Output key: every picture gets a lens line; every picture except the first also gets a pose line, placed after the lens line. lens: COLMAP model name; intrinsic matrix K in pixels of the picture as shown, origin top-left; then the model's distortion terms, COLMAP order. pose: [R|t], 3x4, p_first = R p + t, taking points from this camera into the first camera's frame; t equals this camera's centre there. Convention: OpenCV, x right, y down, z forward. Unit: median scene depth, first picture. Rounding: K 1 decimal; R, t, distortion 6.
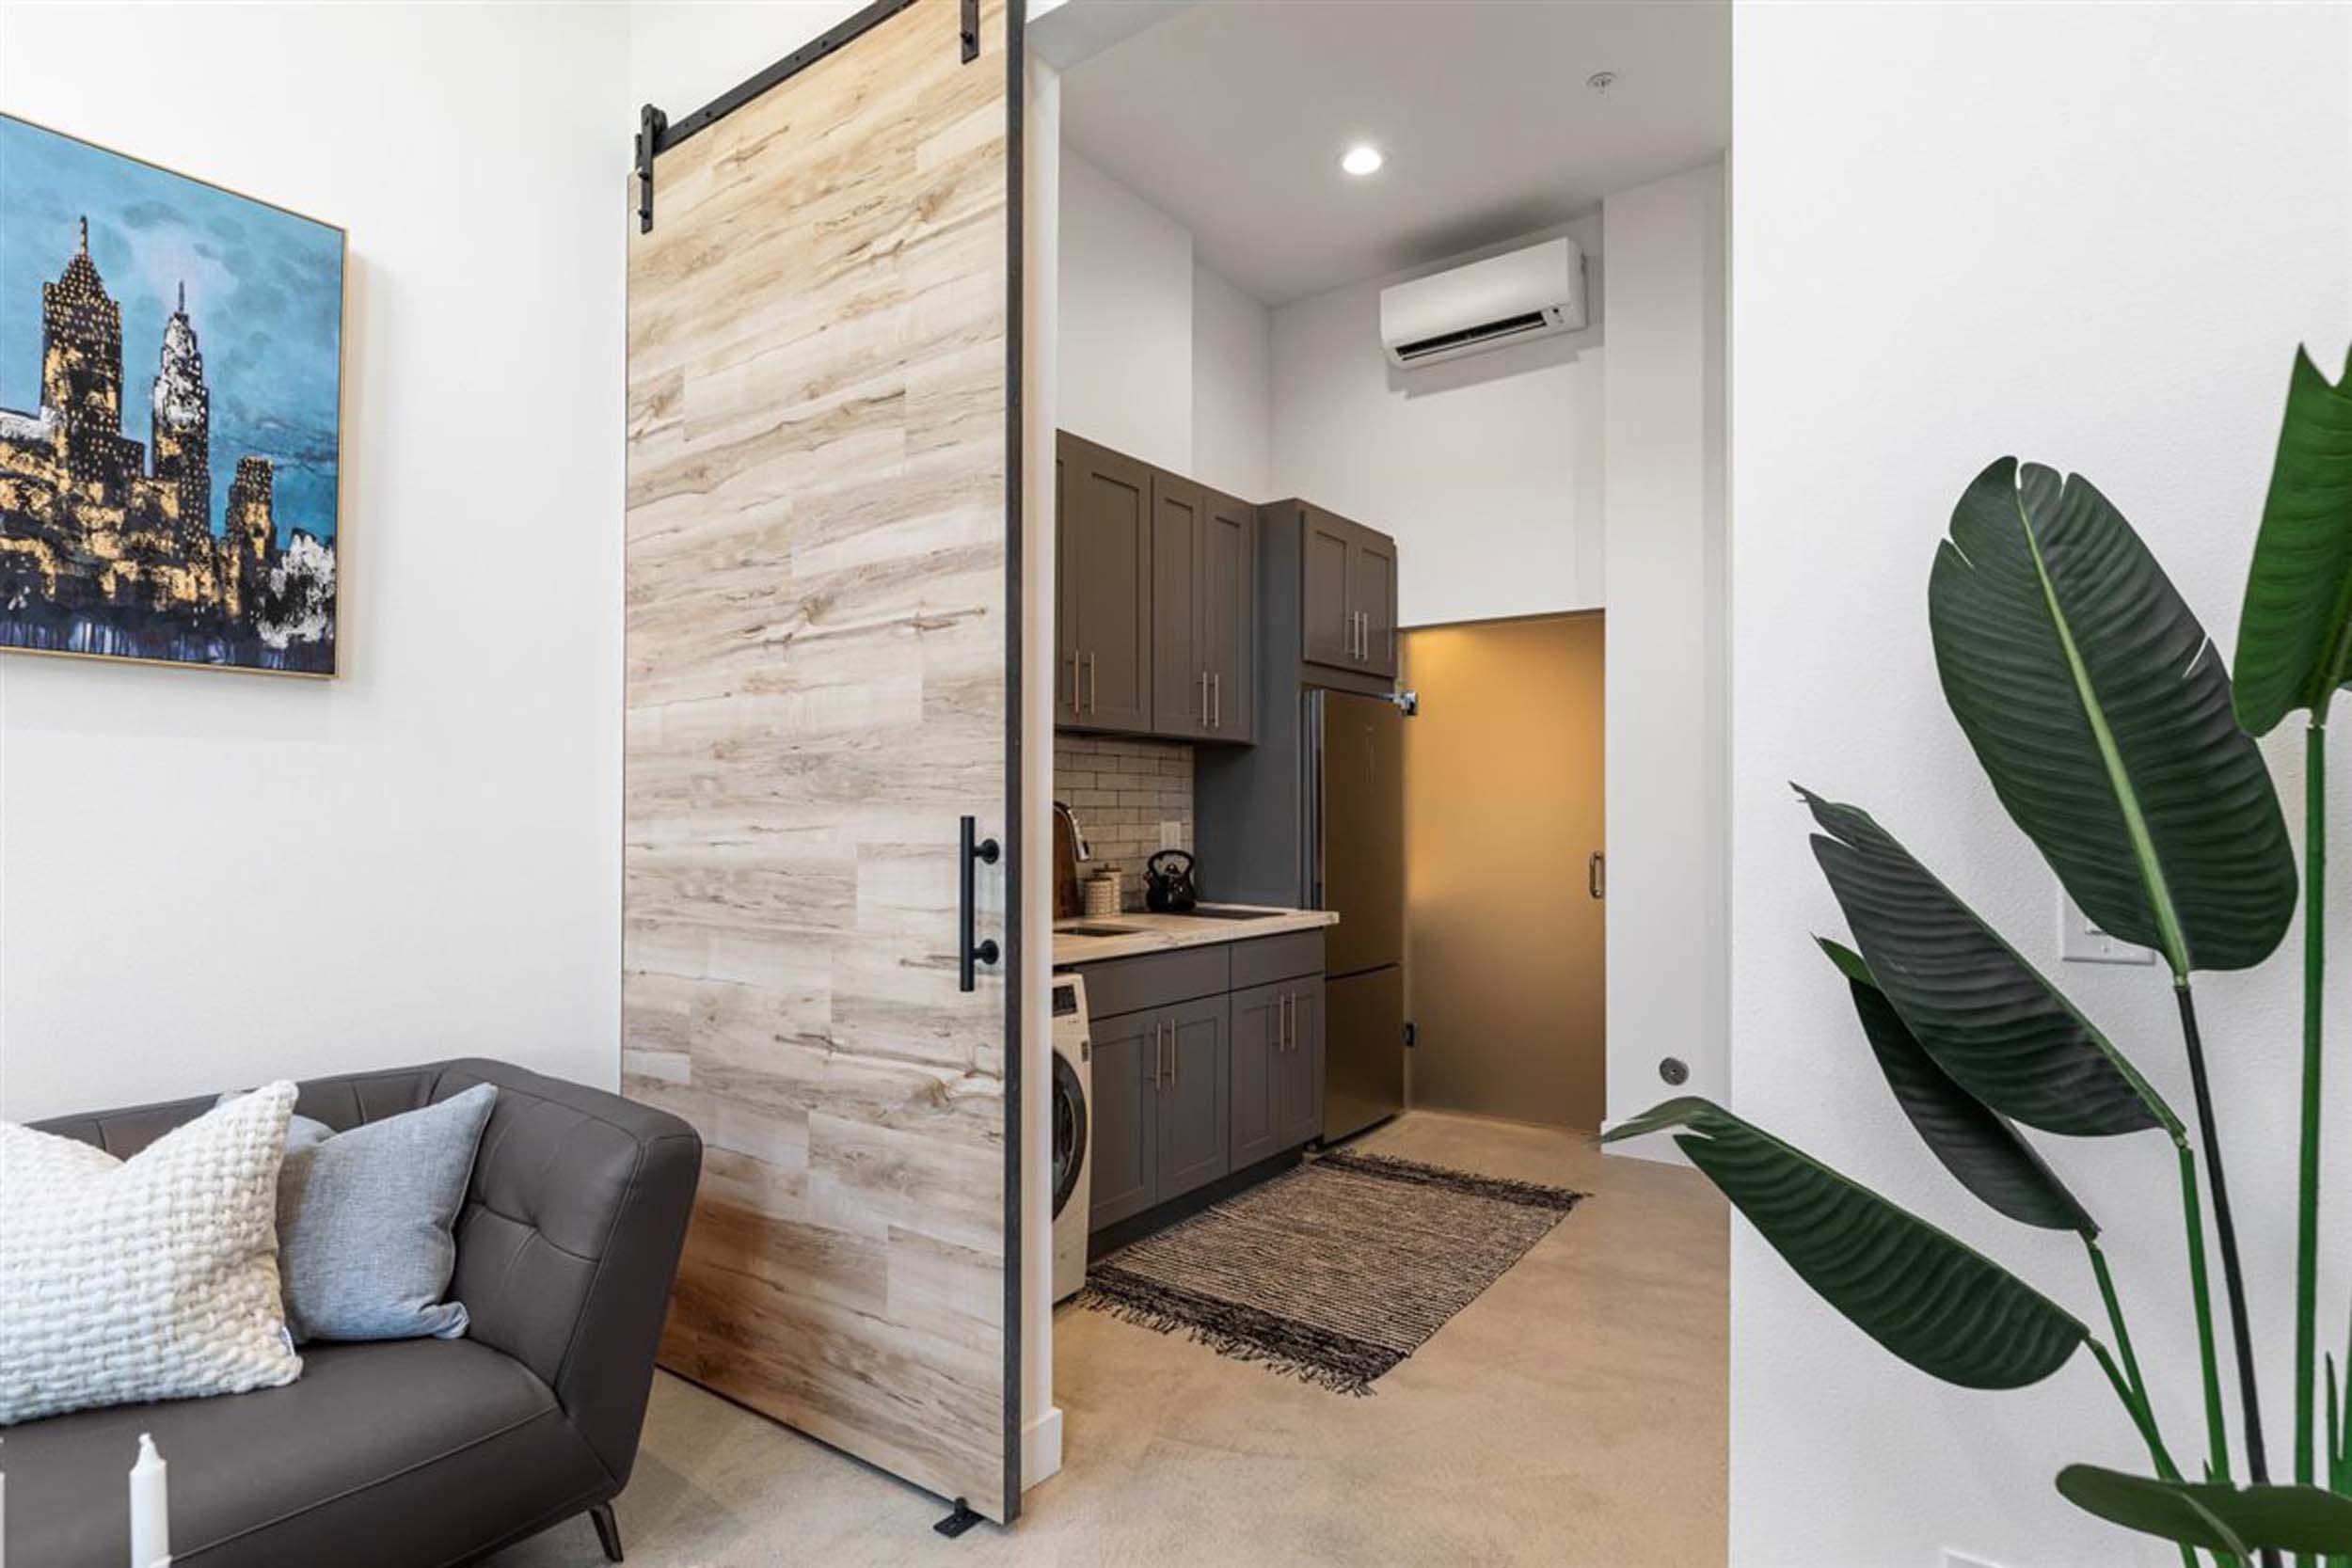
lens RADIAL K [[1193.6, 0, 1172.6], [0, 1193.6, 805.5], [0, 0, 1]] dist [-0.005650, -0.000409]
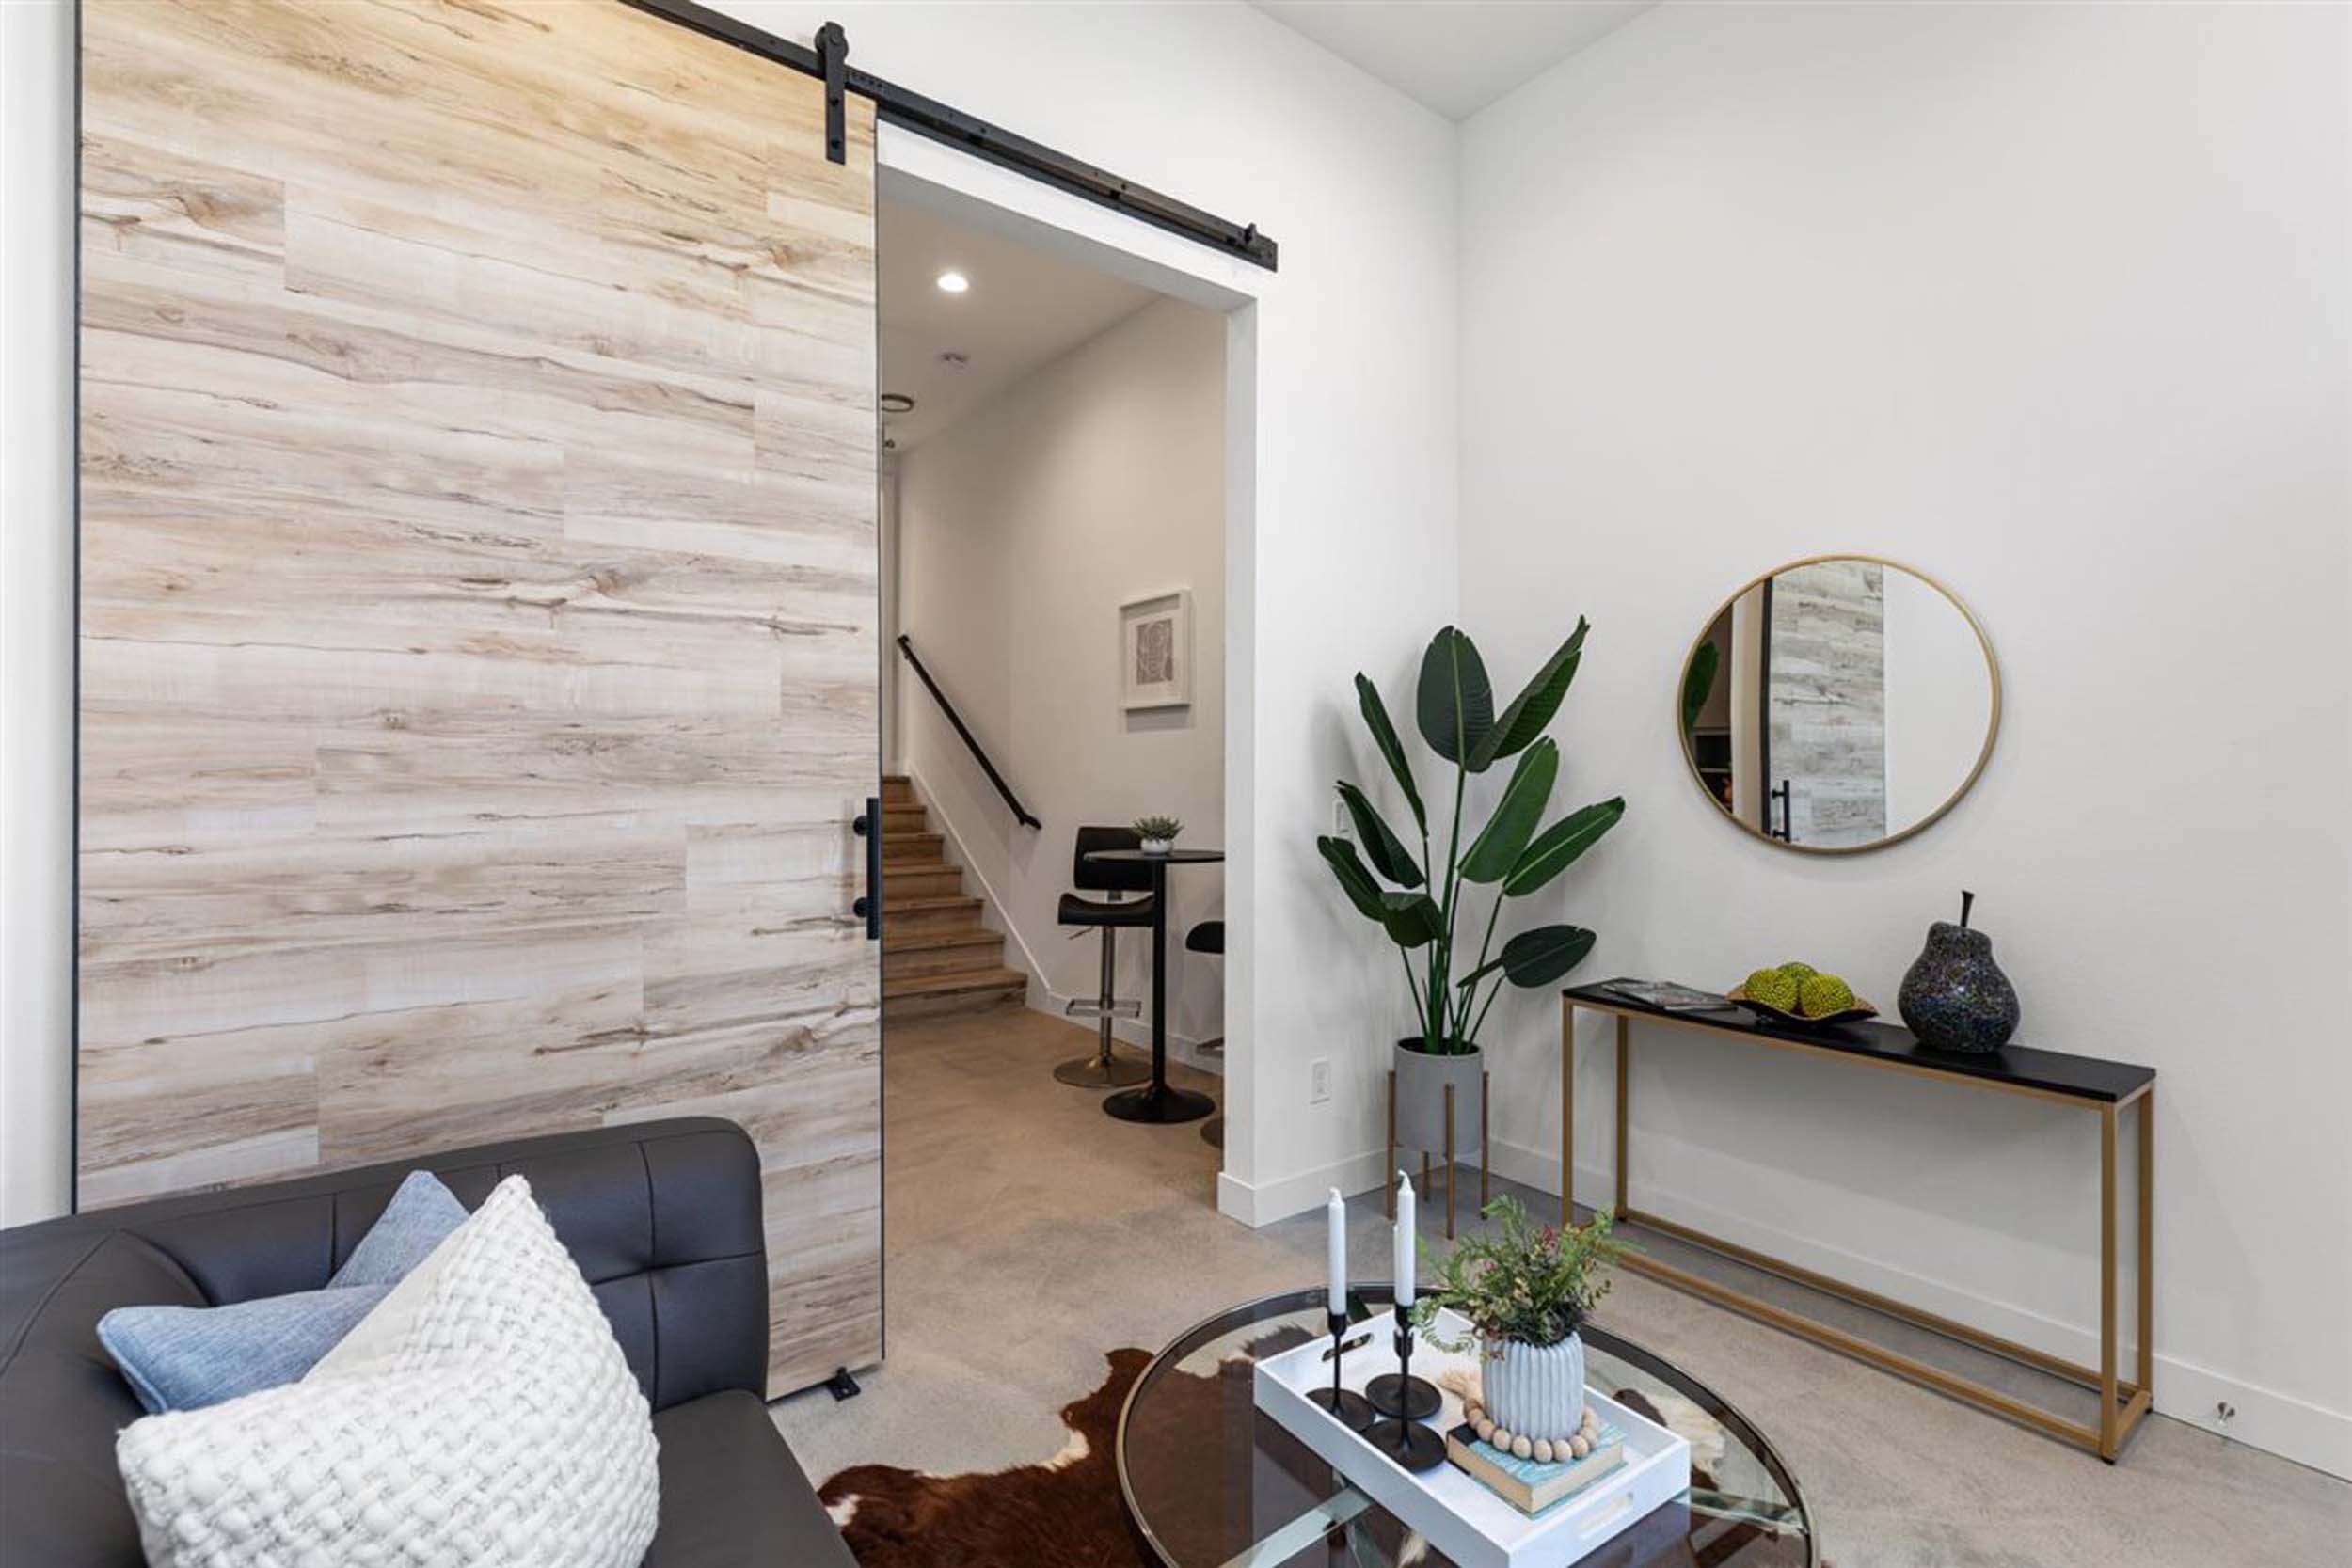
lens RADIAL K [[1067.4, 0, 1175.8], [0, 1067.4, 763.8], [0, 0, 1]] dist [0.001617, -0.000013]
pose [[0.294649, 0.010924, 0.955543, -1.016097], [-0.008711, 0.999924, -0.008745, -0.017053], [-0.955566, -0.005747, 0.294722, 0.335454]]
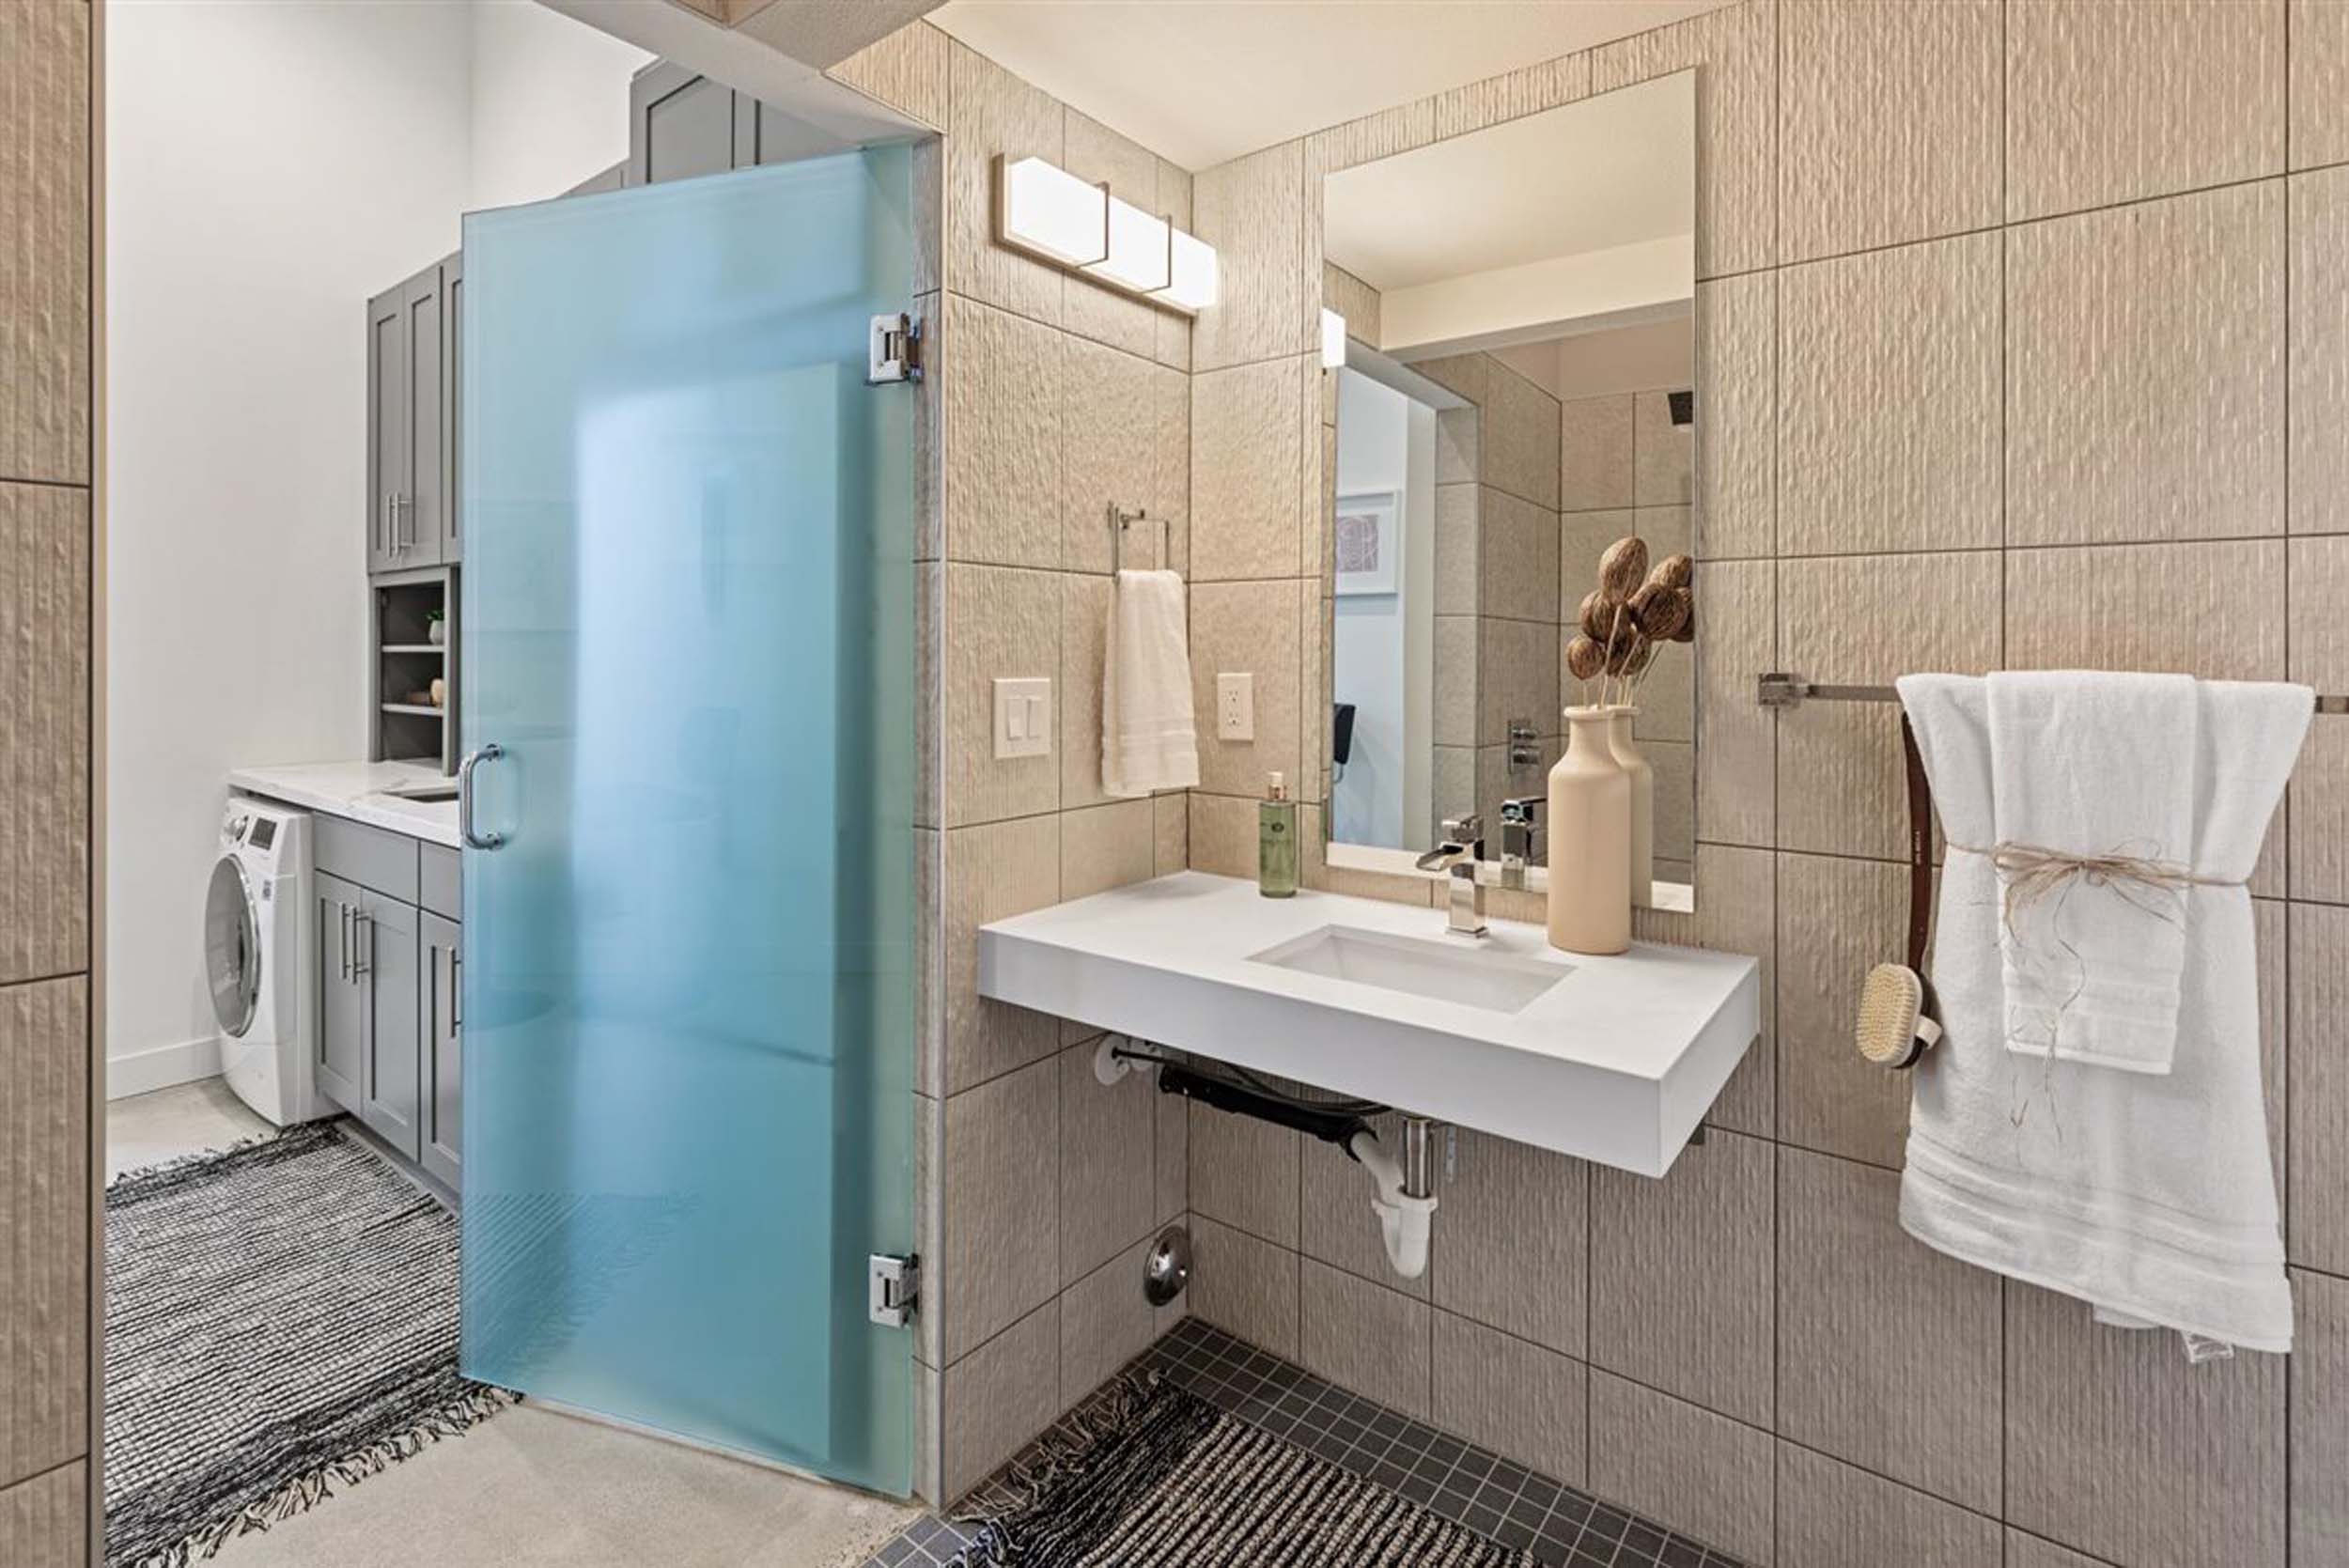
lens RADIAL K [[1111.8, 0, 1177.8], [0, 1111.8, 650.1], [0, 0, 1]] dist [0.000350, 0.000137]
pose [[-0.010585, -0.002528, -0.999941, 1.160467], [0.005900, 0.999979, -0.002590, 0.010188], [0.999927, -0.005927, -0.010570, 2.391067]]
